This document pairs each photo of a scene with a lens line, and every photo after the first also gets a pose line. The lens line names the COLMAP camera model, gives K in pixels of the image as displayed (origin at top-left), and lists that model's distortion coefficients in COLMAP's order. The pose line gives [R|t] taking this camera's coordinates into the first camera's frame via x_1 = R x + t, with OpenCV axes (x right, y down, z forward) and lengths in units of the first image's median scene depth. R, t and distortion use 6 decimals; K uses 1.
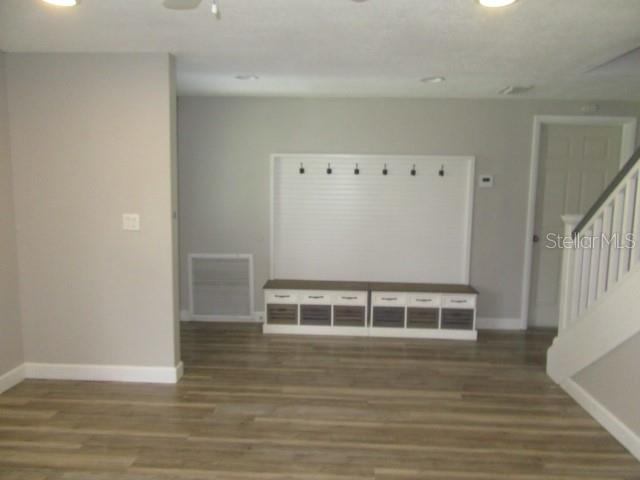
lens RADIAL K [[467.5, 0, 320.0], [0, 467.5, 240.0], [0, 0, 1]] dist [-0.005633, -0.003443]
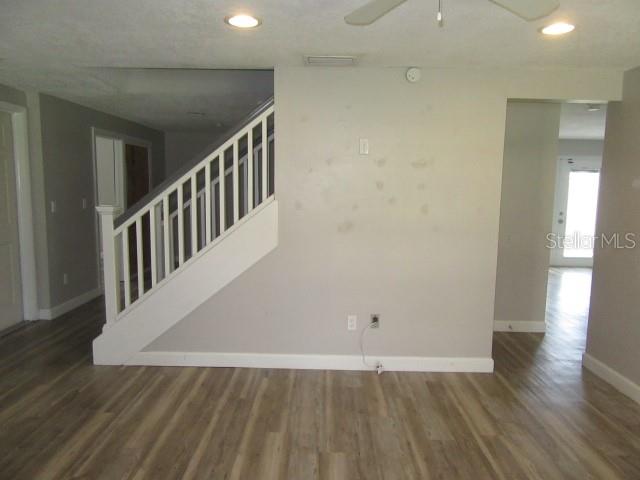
lens RADIAL K [[474.0, 0, 320.0], [0, 474.0, 240.0], [0, 0, 1]] dist [-0.004455, -0.000531]
pose [[-0.048193, -0.128940, 0.990481, -0.615006], [0.099615, 0.986069, 0.133213, -0.078428], [-0.993858, 0.105087, -0.034678, 0.632295]]
